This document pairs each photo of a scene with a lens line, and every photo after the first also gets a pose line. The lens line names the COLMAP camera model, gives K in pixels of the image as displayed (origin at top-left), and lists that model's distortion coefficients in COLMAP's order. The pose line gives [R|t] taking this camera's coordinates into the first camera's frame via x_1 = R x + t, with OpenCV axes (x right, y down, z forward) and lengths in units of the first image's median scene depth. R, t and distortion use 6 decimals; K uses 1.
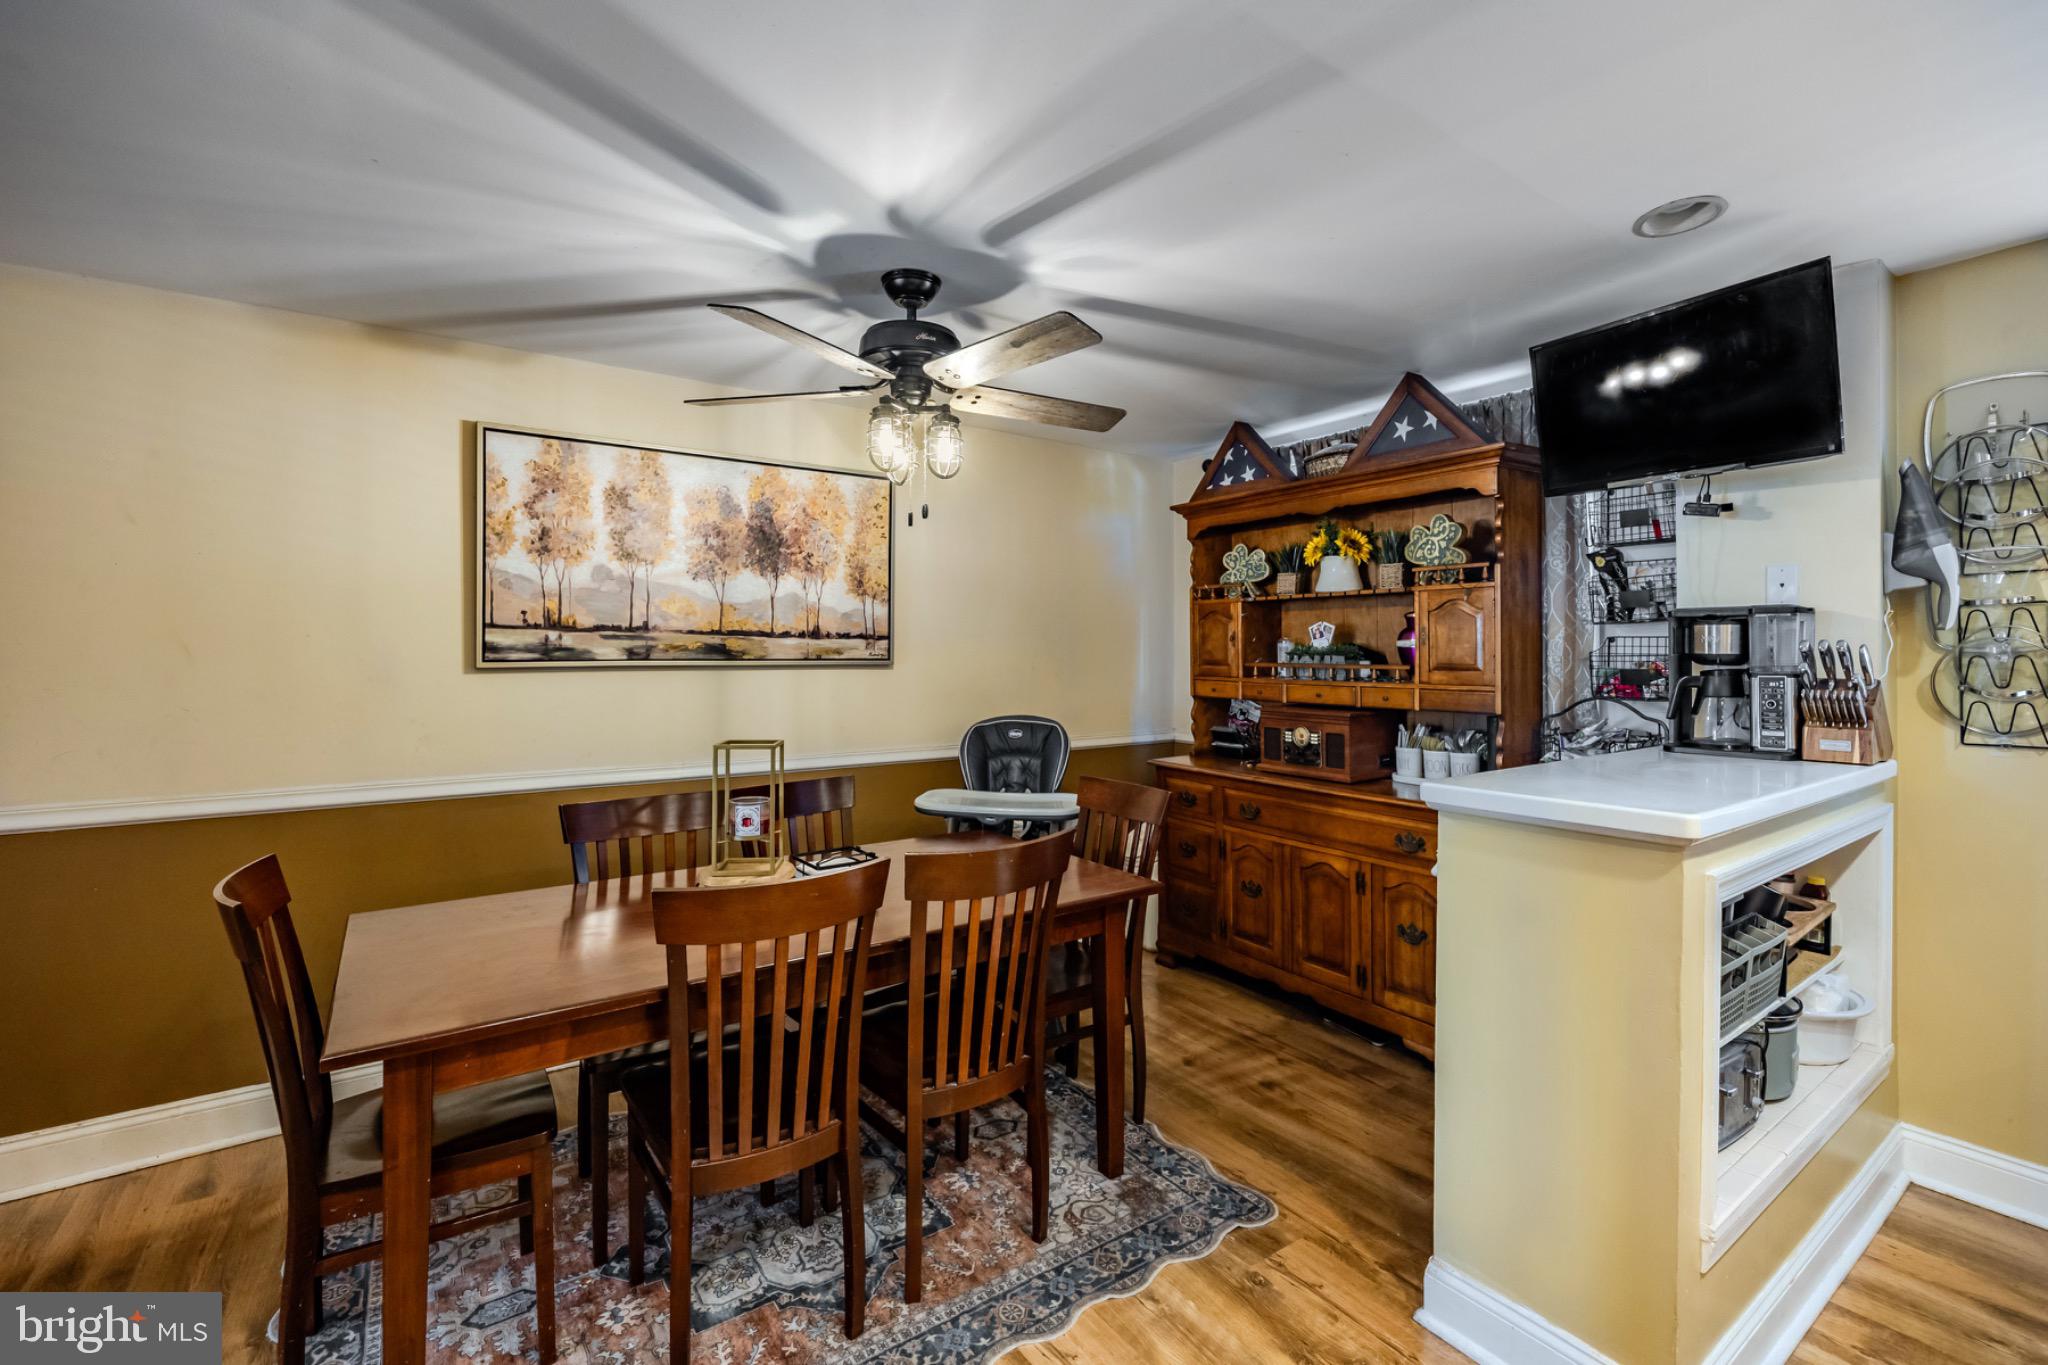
lens RADIAL K [[913.3, 0, 1029.7], [0, 913.3, 658.7], [0, 0, 1]] dist [-0.001466, 0.000047]
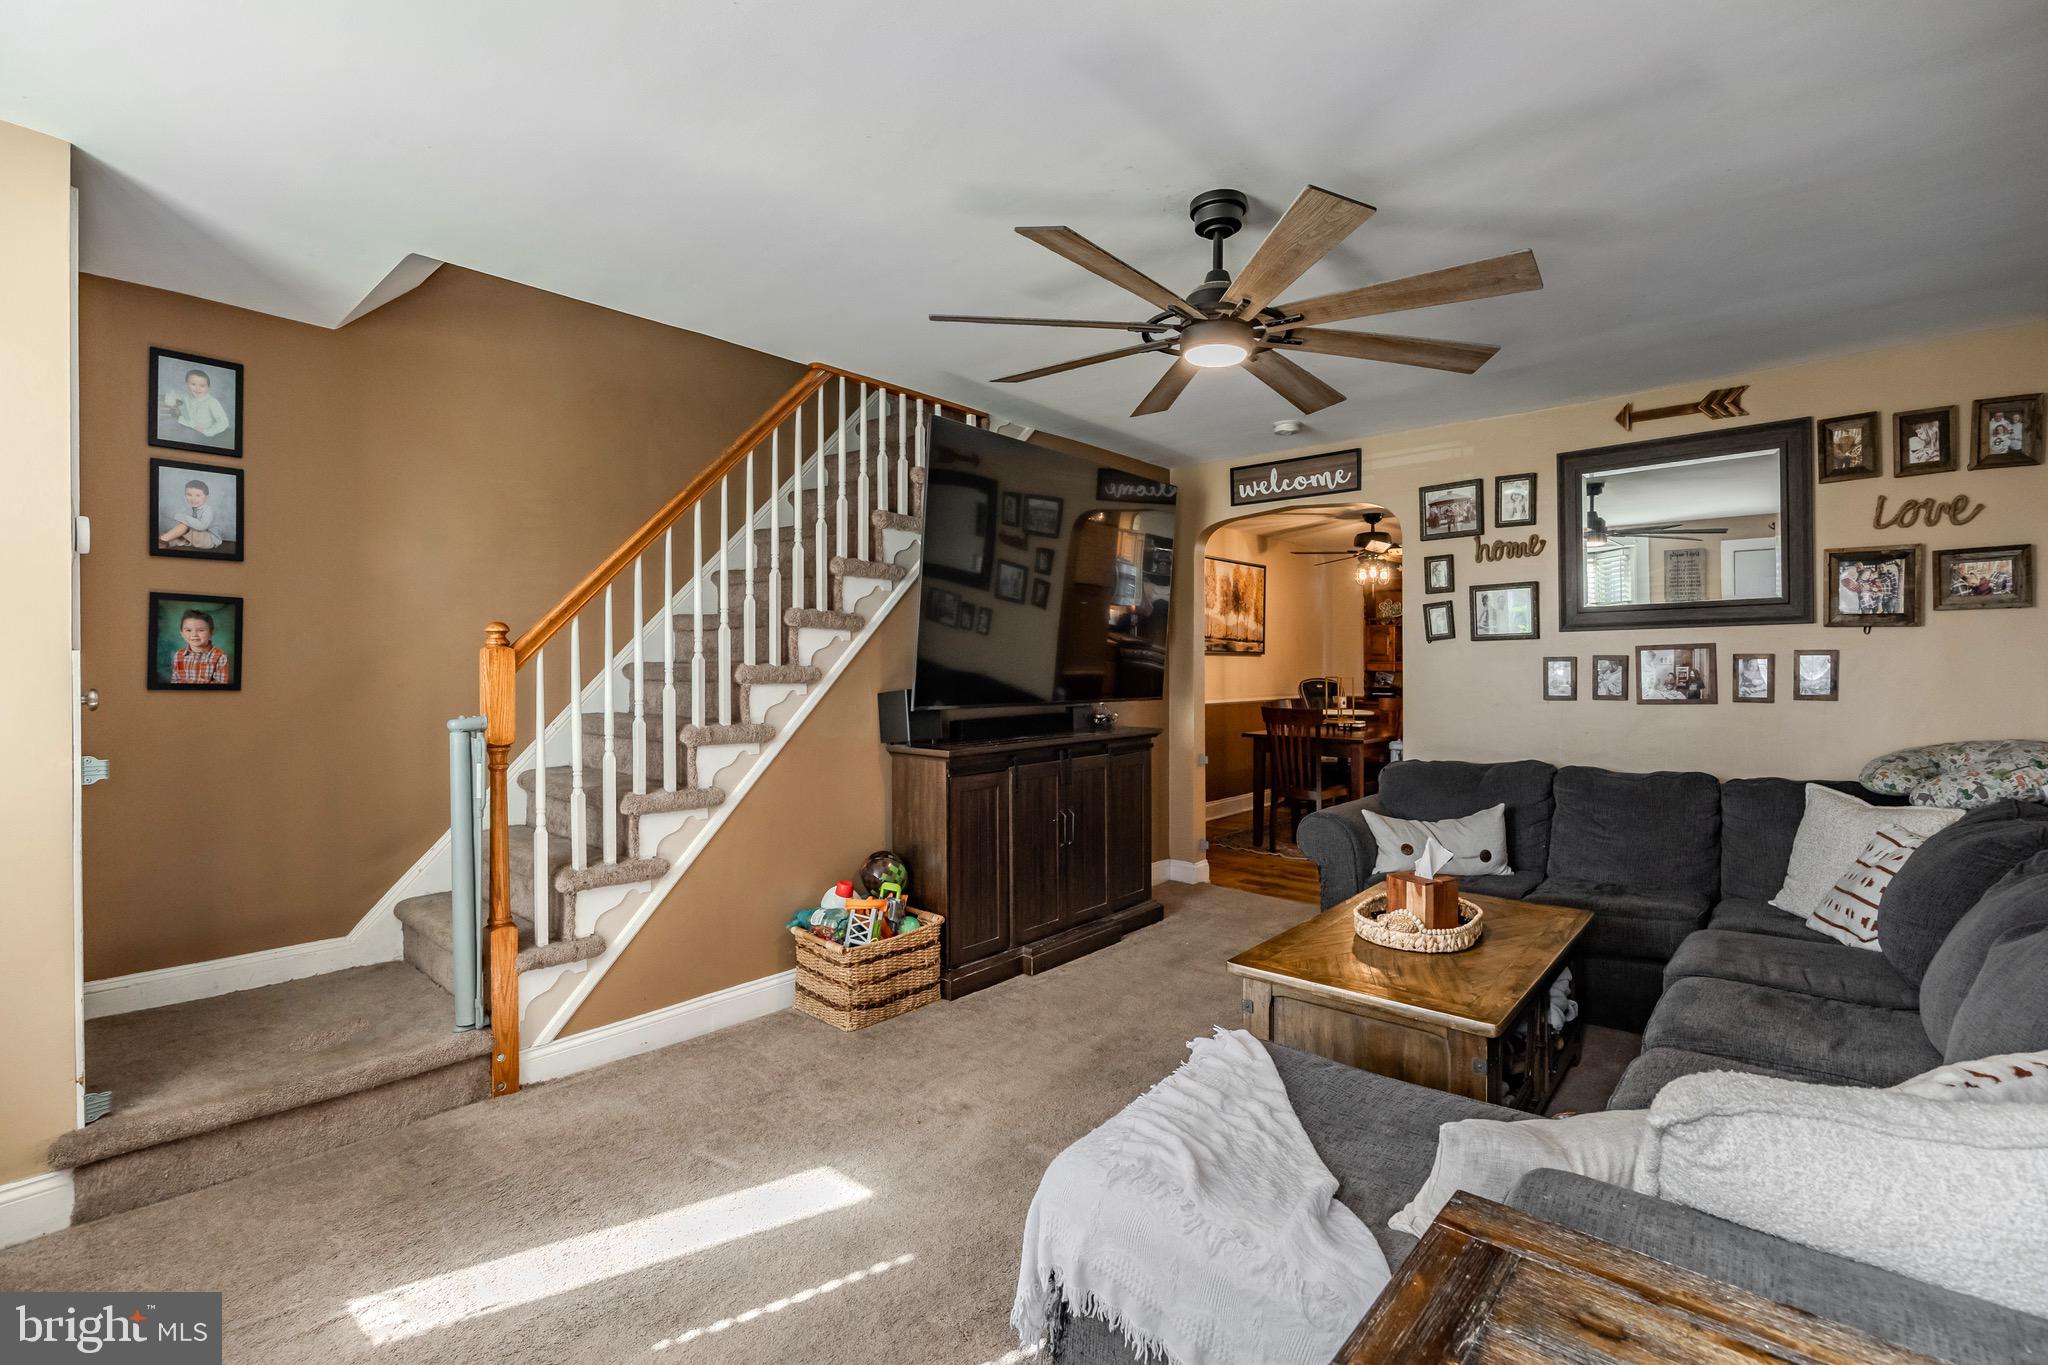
lens RADIAL K [[913.3, 0, 1029.7], [0, 913.3, 658.7], [0, 0, 1]] dist [-0.001466, 0.000047]
pose [[0.971329, 0.004279, 0.237700, -1.284789], [-0.004109, 0.999991, -0.001210, 0.023000], [-0.237703, 0.000198, 0.971338, -1.011863]]
